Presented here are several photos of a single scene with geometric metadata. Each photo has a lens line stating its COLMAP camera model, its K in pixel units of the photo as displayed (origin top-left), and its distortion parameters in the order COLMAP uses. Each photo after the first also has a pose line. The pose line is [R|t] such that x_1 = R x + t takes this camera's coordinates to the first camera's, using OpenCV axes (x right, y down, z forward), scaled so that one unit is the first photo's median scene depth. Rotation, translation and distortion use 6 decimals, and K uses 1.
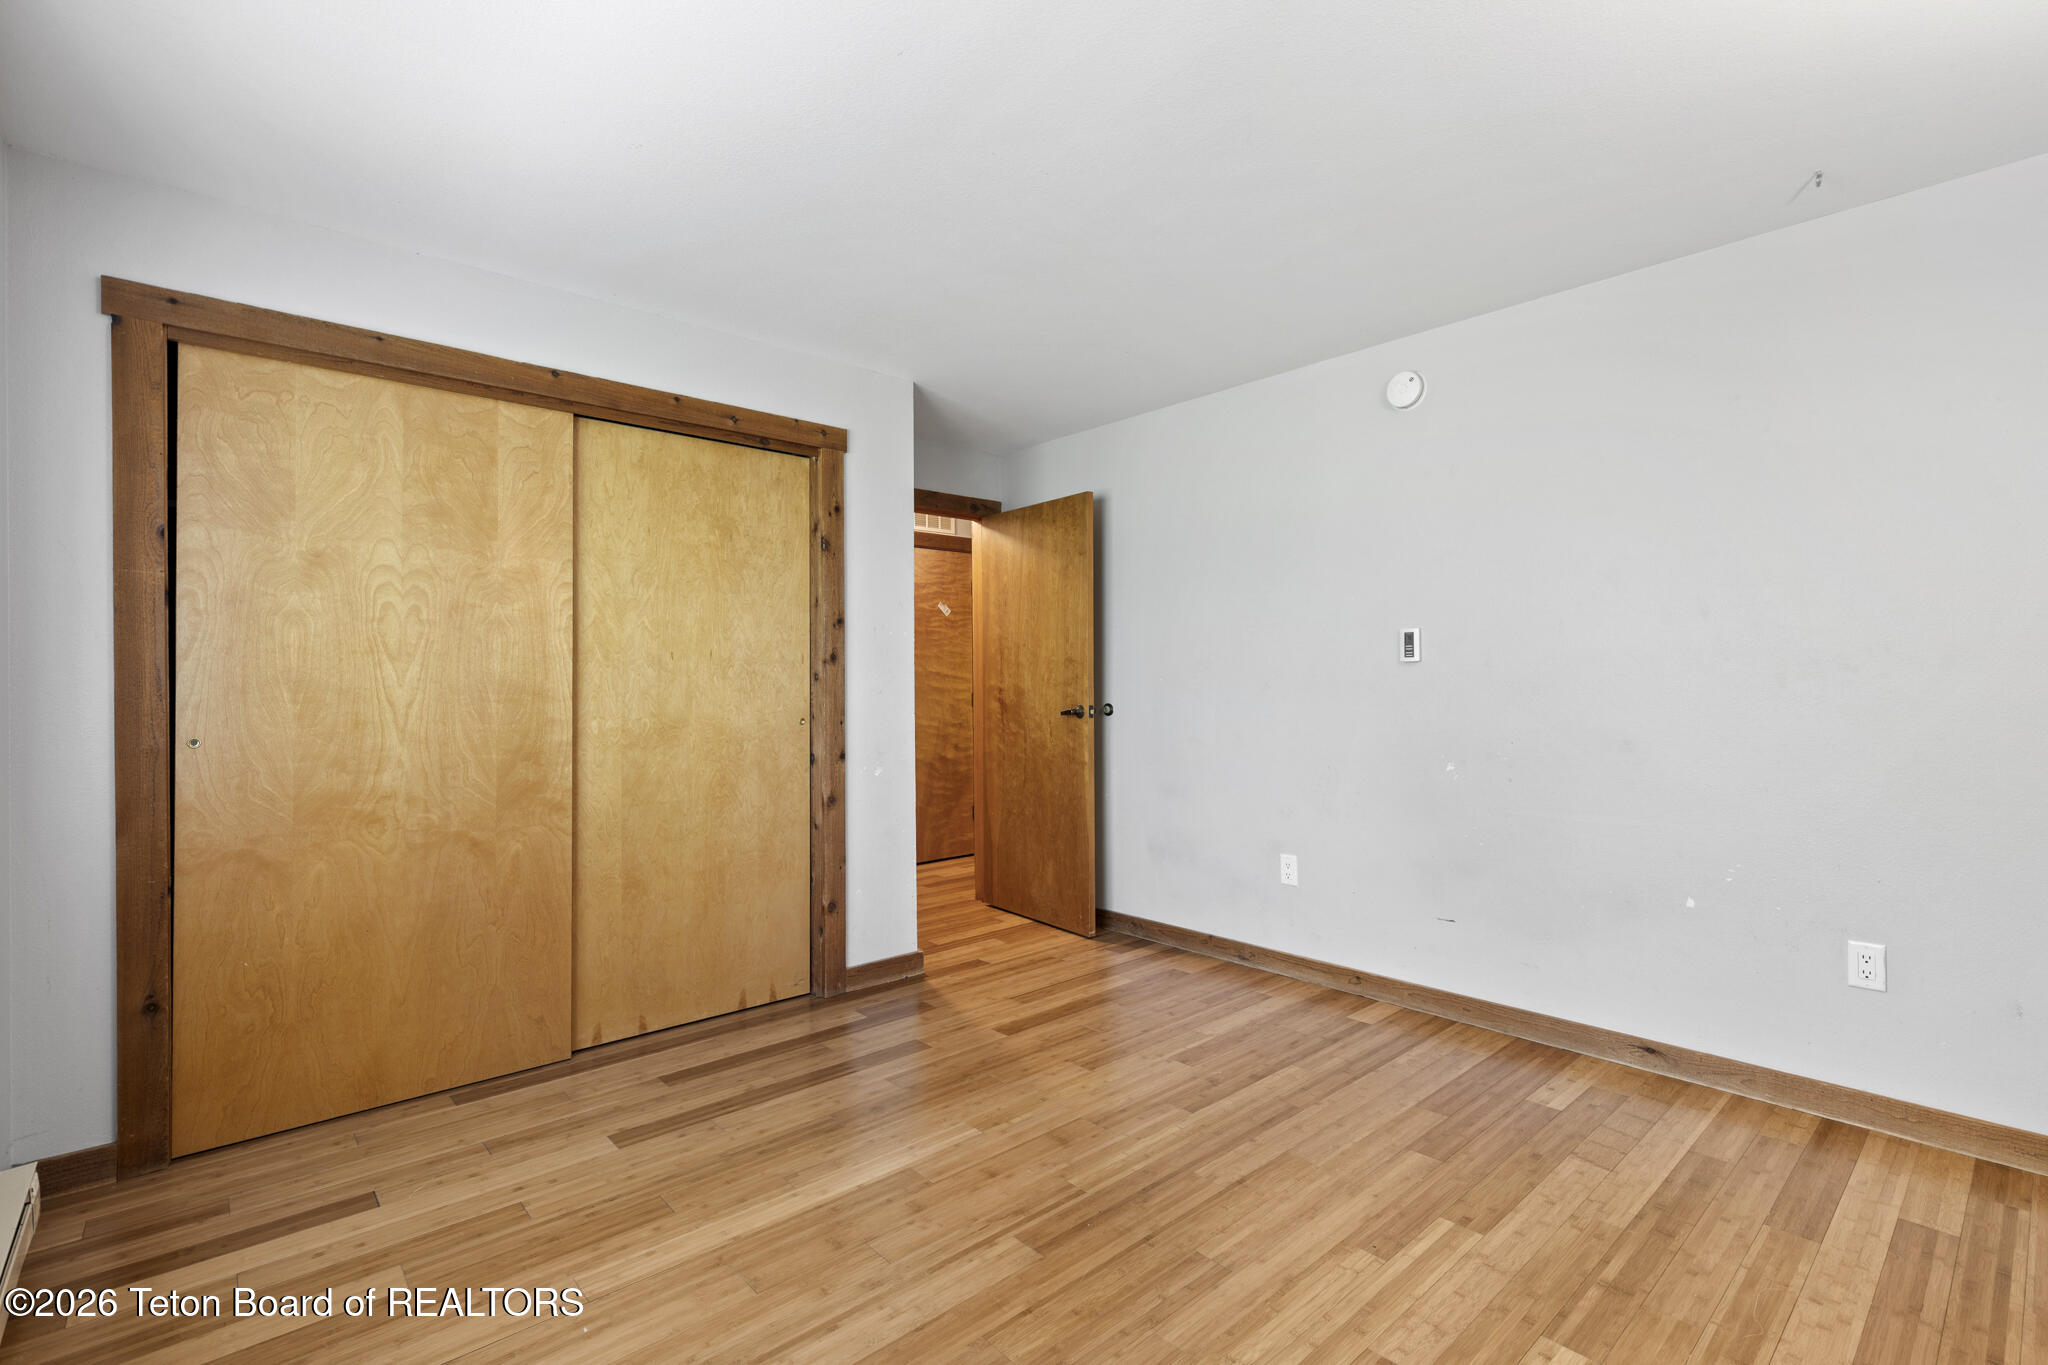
lens RADIAL K [[927.2, 0, 1025.6], [0, 927.2, 682.9], [0, 0, 1]] dist [0.000533, 0.000045]
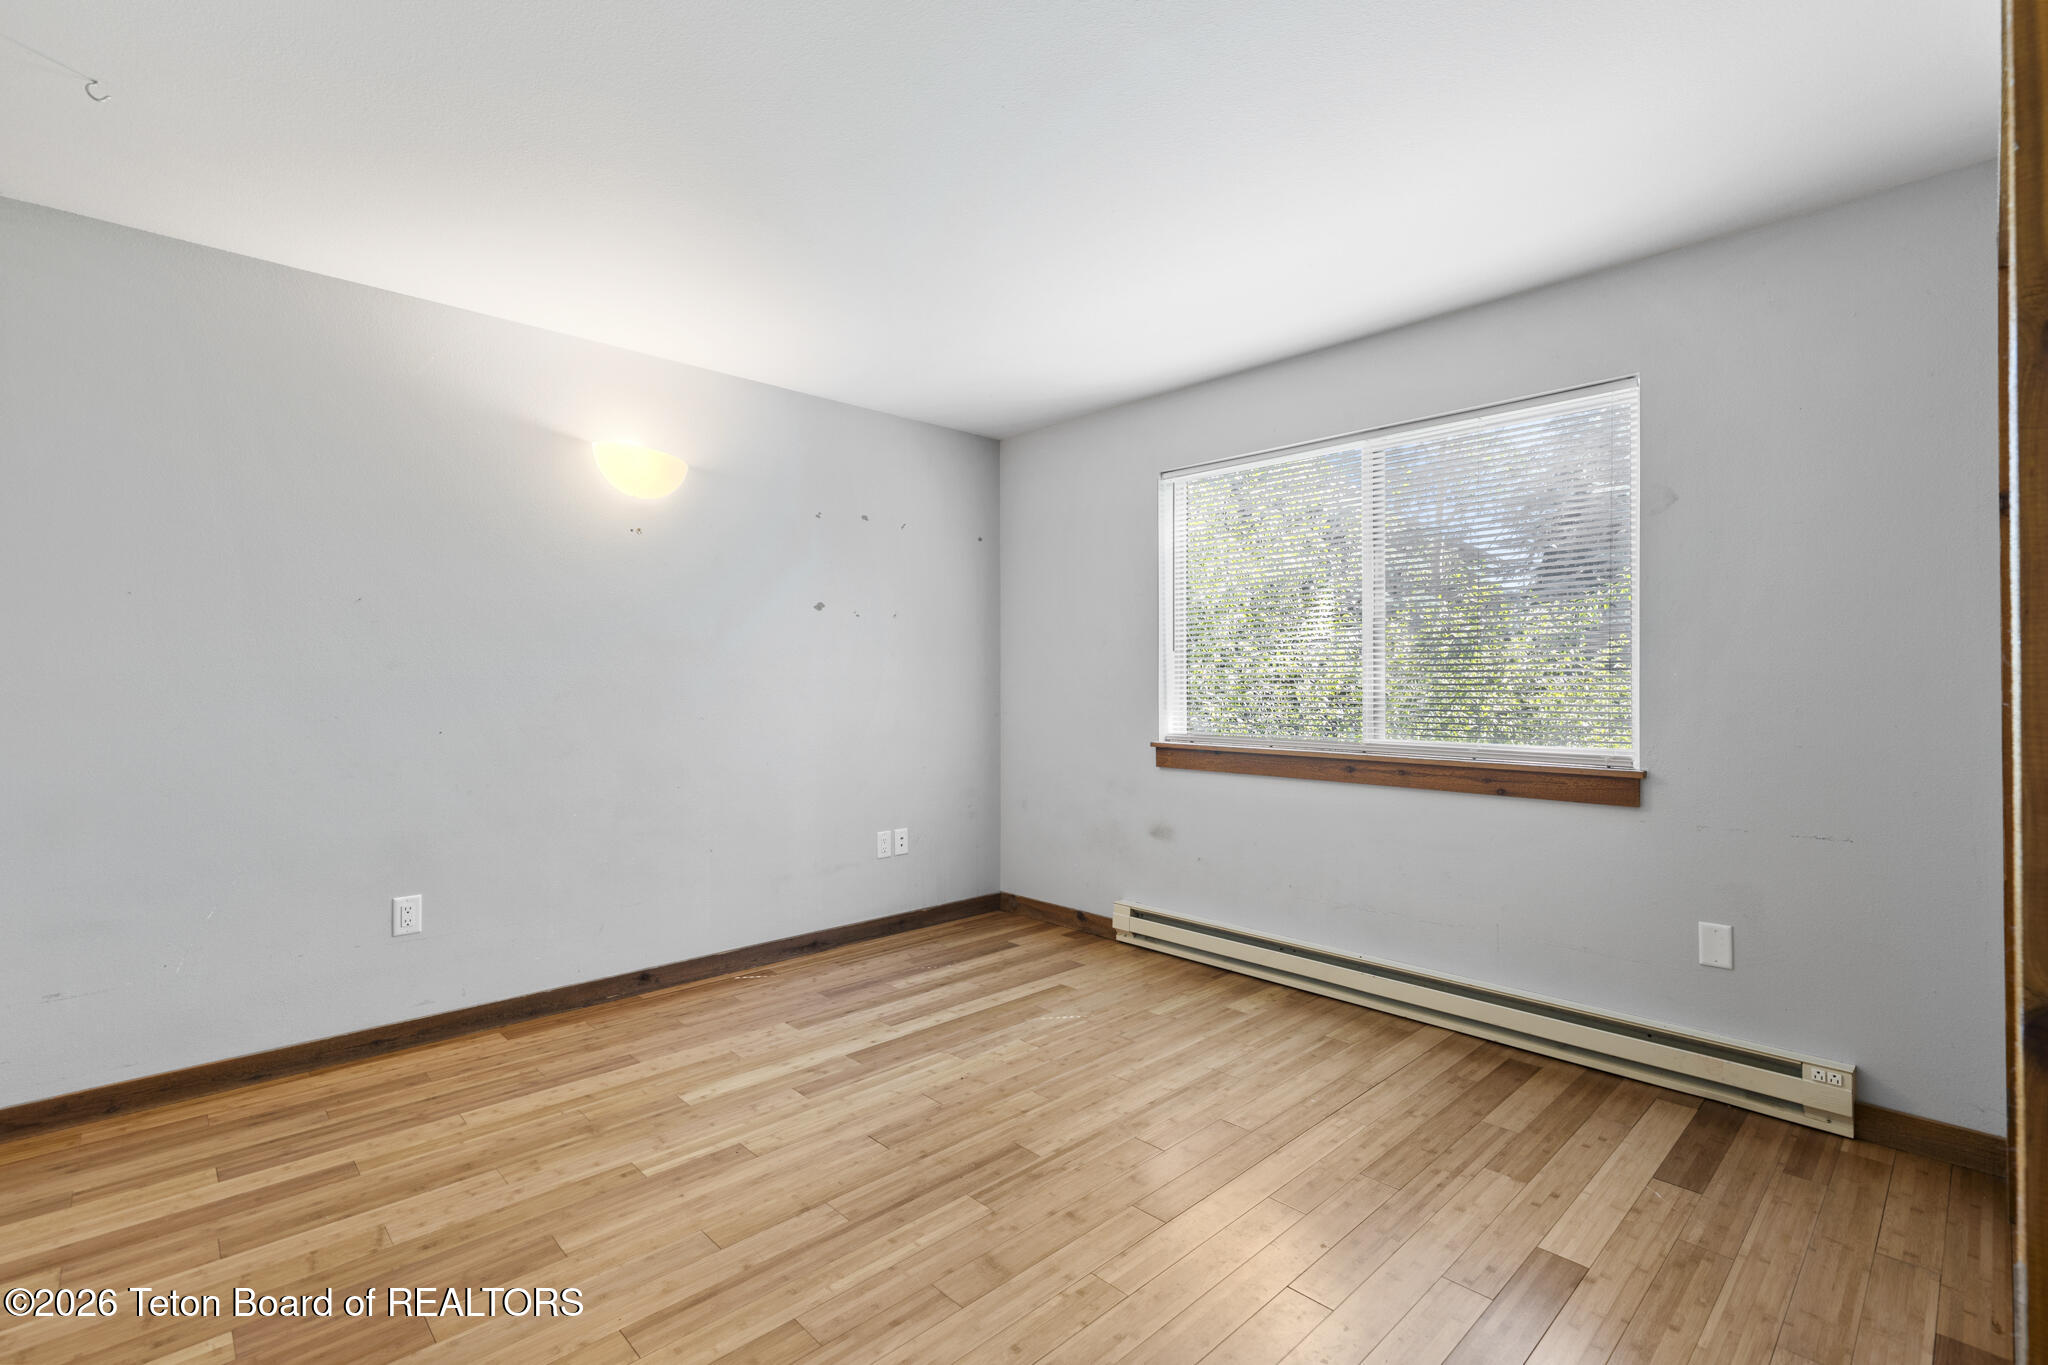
lens RADIAL K [[927.2, 0, 1022.5], [0, 927.2, 681.3], [0, 0, 1]] dist [0.000533, 0.000045]
pose [[-0.999331, 0.007105, -0.035877, 0.043383], [0.007184, 0.999972, -0.002078, 0.005611], [0.035861, -0.002334, -0.999354, 2.032134]]
